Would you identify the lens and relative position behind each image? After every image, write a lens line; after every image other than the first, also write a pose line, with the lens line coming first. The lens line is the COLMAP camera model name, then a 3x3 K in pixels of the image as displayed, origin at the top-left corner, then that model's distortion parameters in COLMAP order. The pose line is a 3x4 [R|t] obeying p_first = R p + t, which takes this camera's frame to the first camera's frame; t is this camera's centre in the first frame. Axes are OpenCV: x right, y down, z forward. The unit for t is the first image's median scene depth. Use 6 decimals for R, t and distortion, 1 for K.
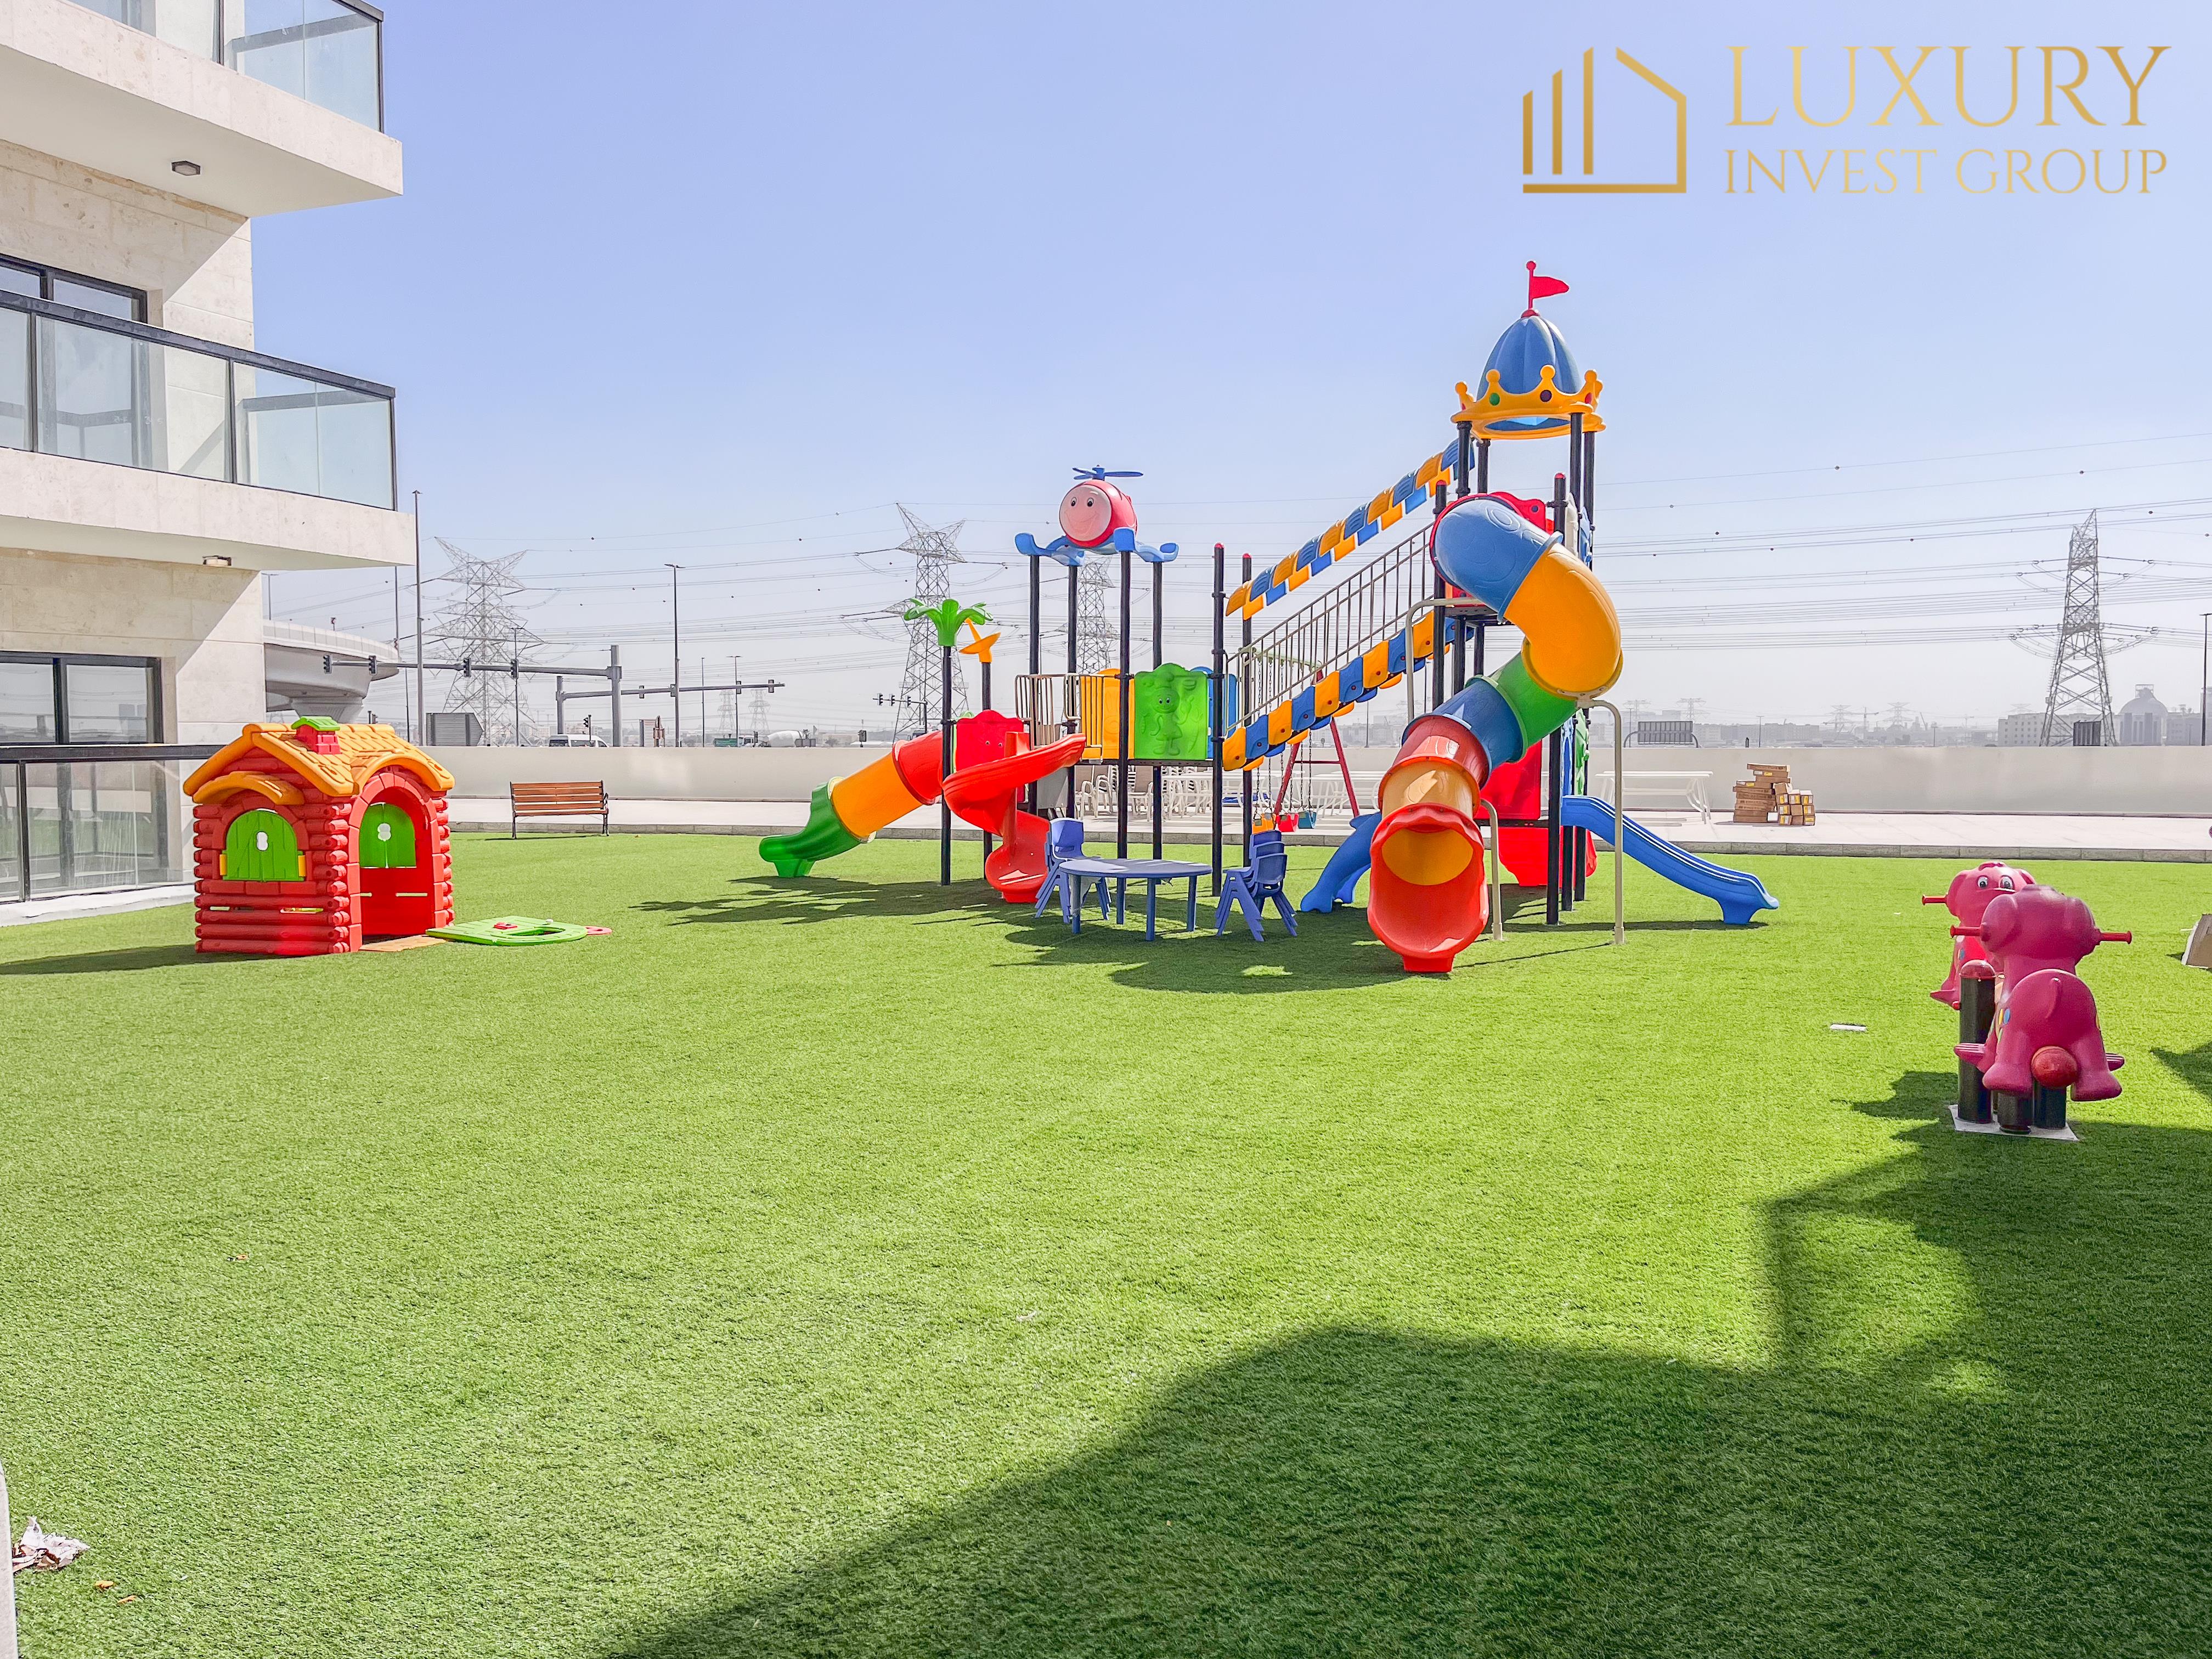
lens RADIAL K [[1972.0, 0, 1106.0], [0, 1972.0, 829.5], [0, 0, 1]] dist [0.094892, -0.208880]
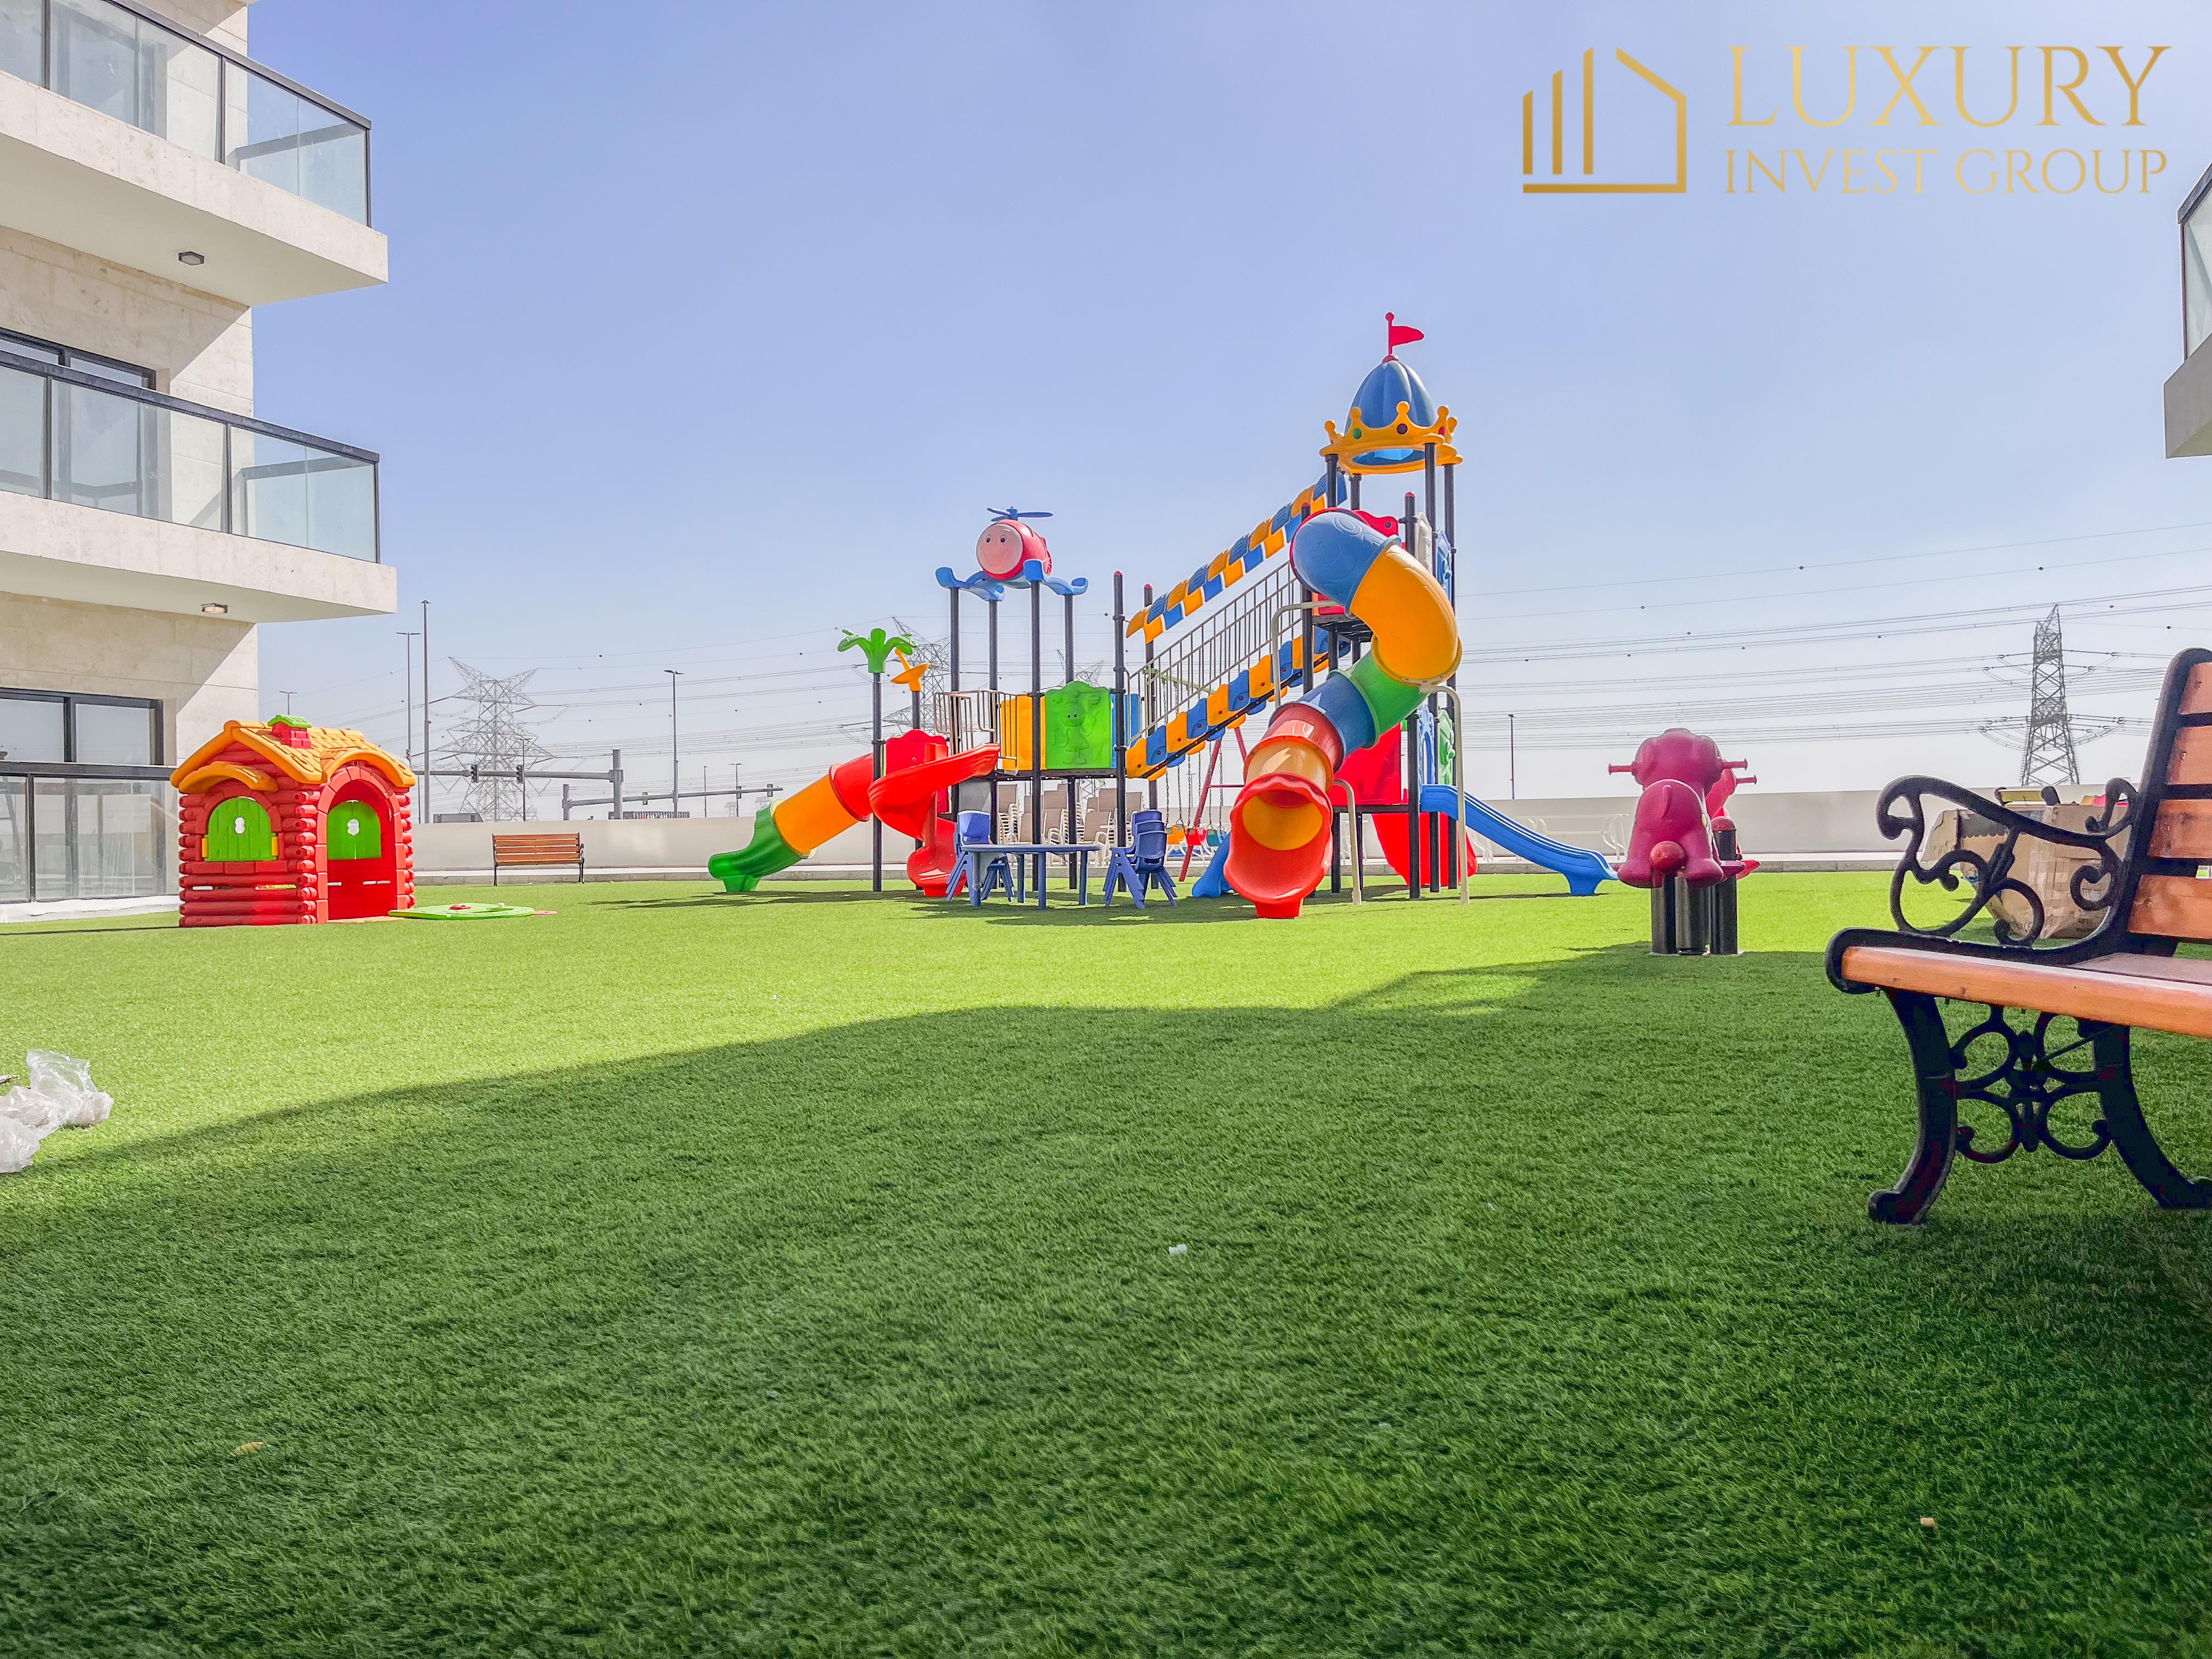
lens RADIAL K [[1972.0, 0, 1106.0], [0, 1972.0, 829.5], [0, 0, 1]] dist [0.094892, -0.208880]
pose [[0.999830, -0.014435, -0.011500, 0.059306], [0.013602, 0.997489, -0.069504, 0.073322], [0.012475, 0.069336, 0.997515, -0.085928]]
